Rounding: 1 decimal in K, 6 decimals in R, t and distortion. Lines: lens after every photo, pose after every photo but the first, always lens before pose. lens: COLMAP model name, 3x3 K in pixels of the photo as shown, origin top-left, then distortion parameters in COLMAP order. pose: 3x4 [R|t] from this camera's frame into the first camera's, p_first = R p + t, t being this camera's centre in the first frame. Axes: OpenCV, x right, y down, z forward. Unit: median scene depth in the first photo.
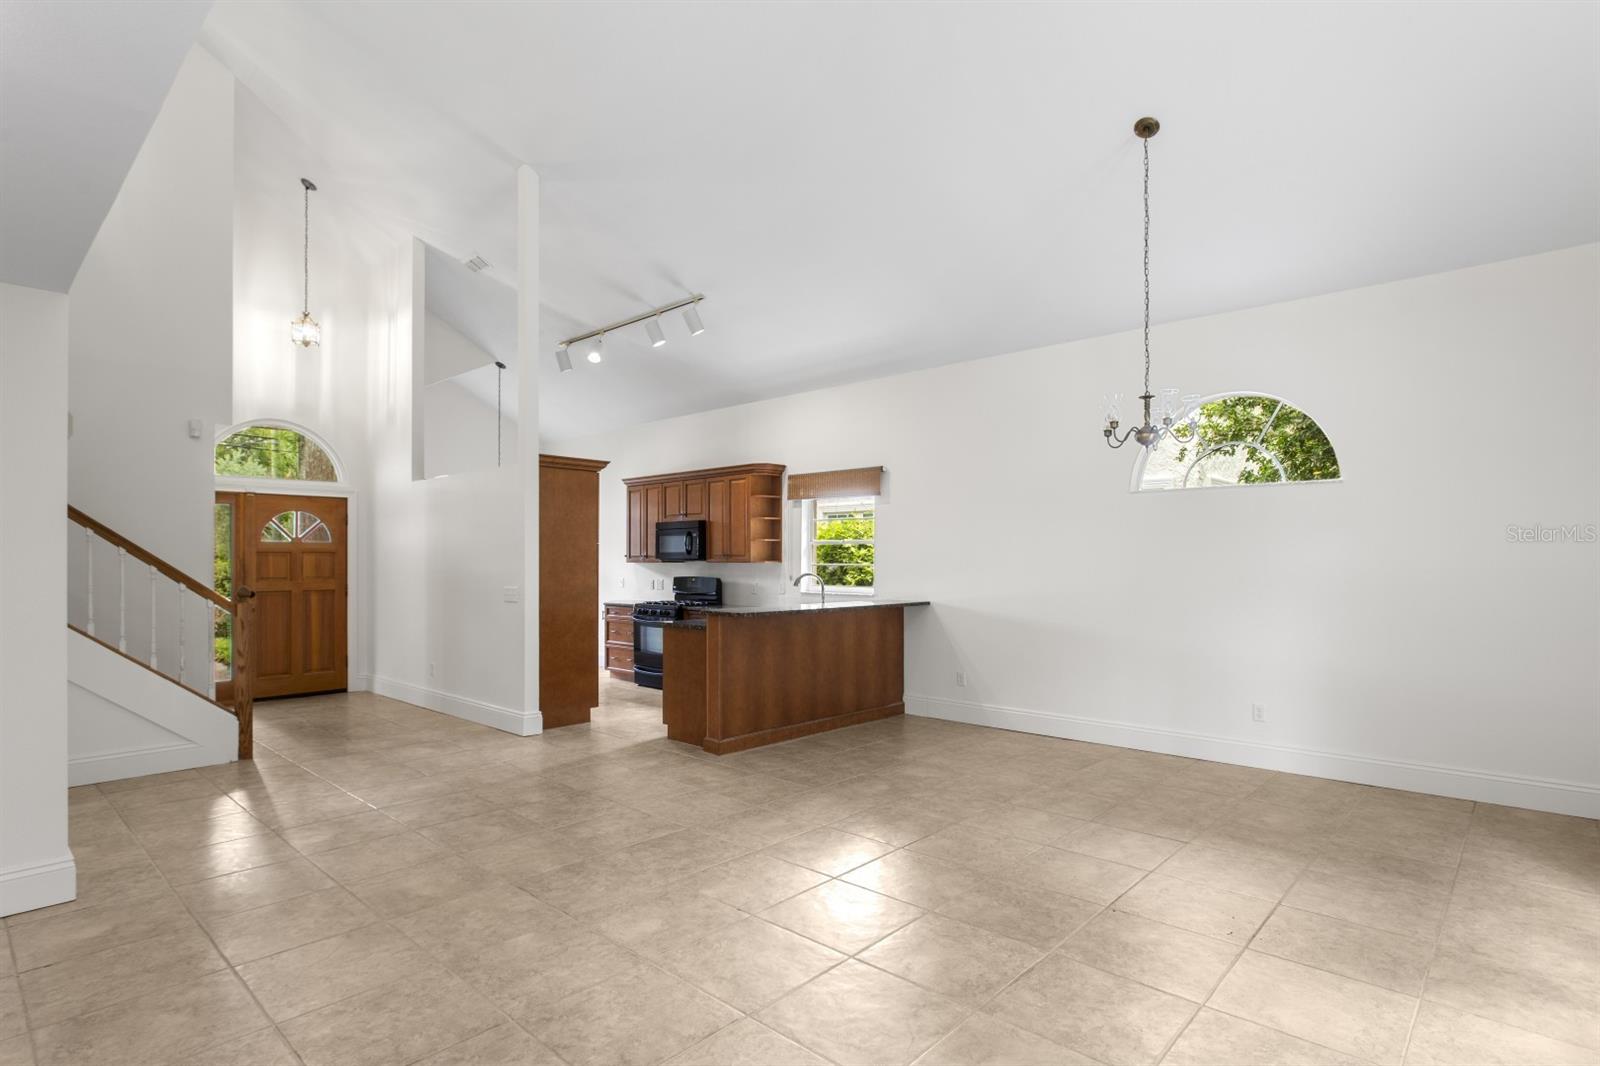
lens RADIAL K [[801.7, 0, 801.8], [0, 801.7, 563.9], [0, 0, 1]] dist [-0.004279, -0.000352]
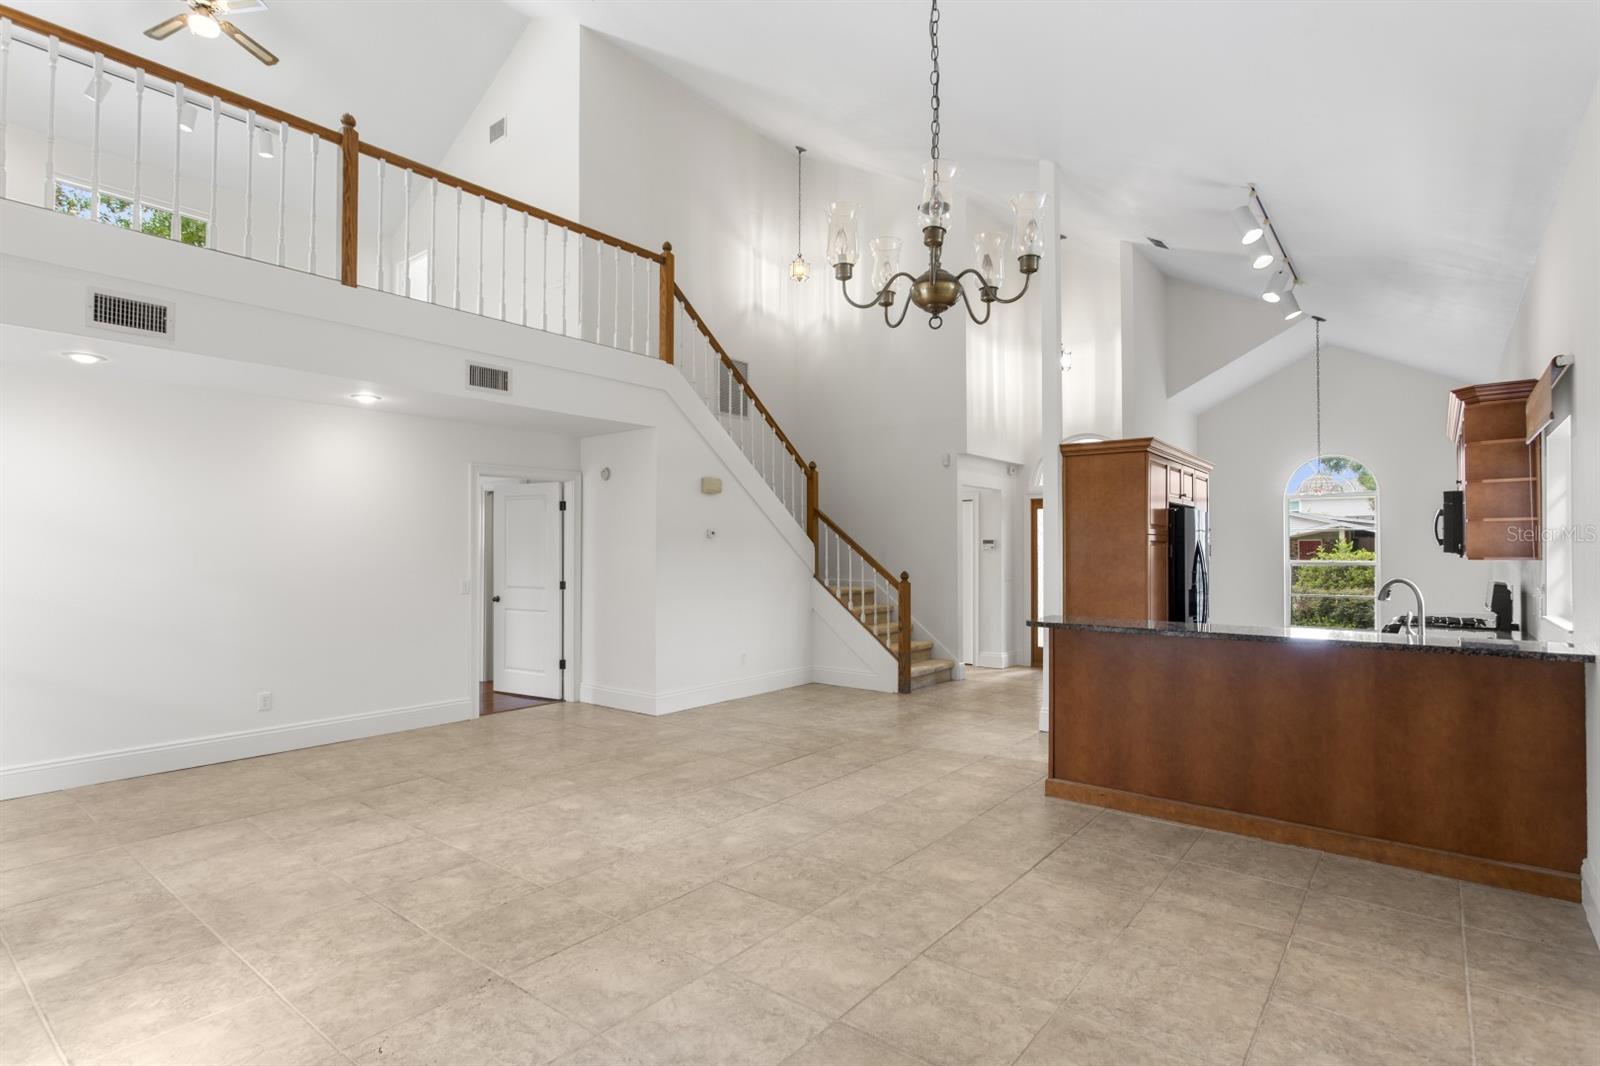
lens RADIAL K [[801.7, 0, 801.8], [0, 801.7, 563.9], [0, 0, 1]] dist [-0.004279, -0.000352]
pose [[0.070432, 0.015099, -0.997402, 0.849589], [-0.002349, 0.999885, 0.014971, -0.007314], [0.997514, 0.001288, 0.070459, 0.870209]]
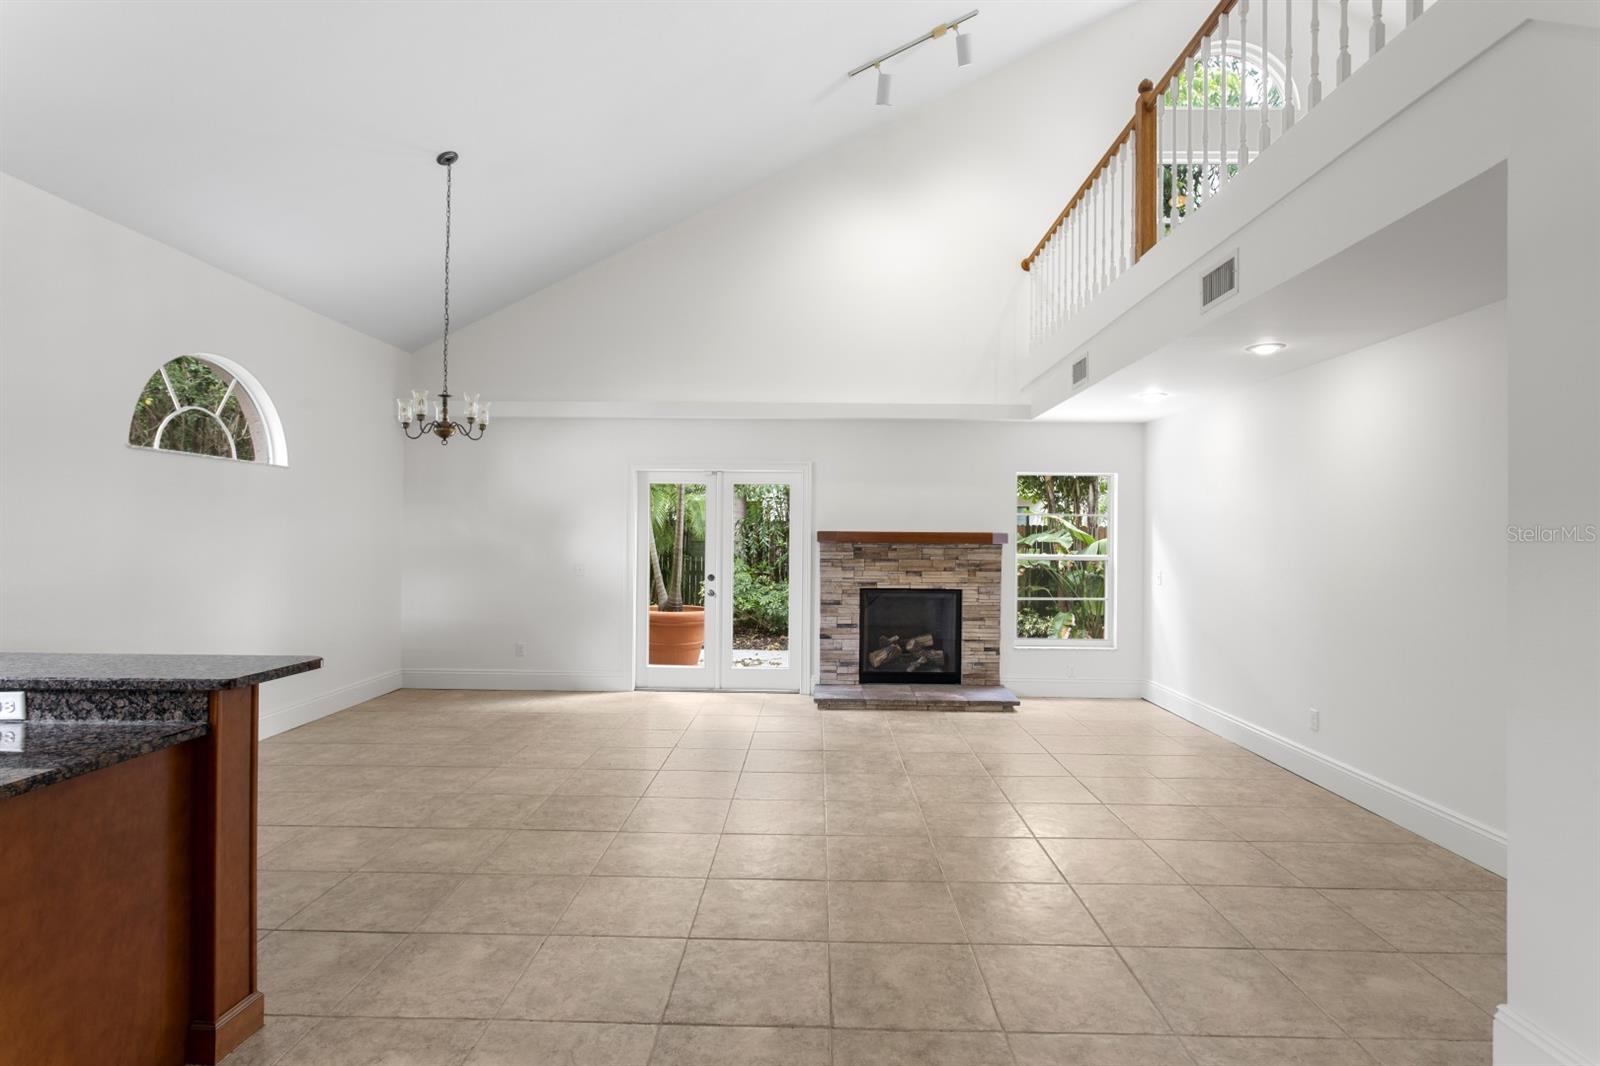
lens RADIAL K [[786.3, 0, 800.0], [0, 786.3, 533.0], [0, 0, 1]] dist [-0.002039, -0.000148]
pose [[-0.659023, -0.000003, 0.752123, -0.720471], [-0.008701, 0.999933, -0.007619, -0.009483], [-0.752072, -0.011565, -0.658979, 1.320327]]
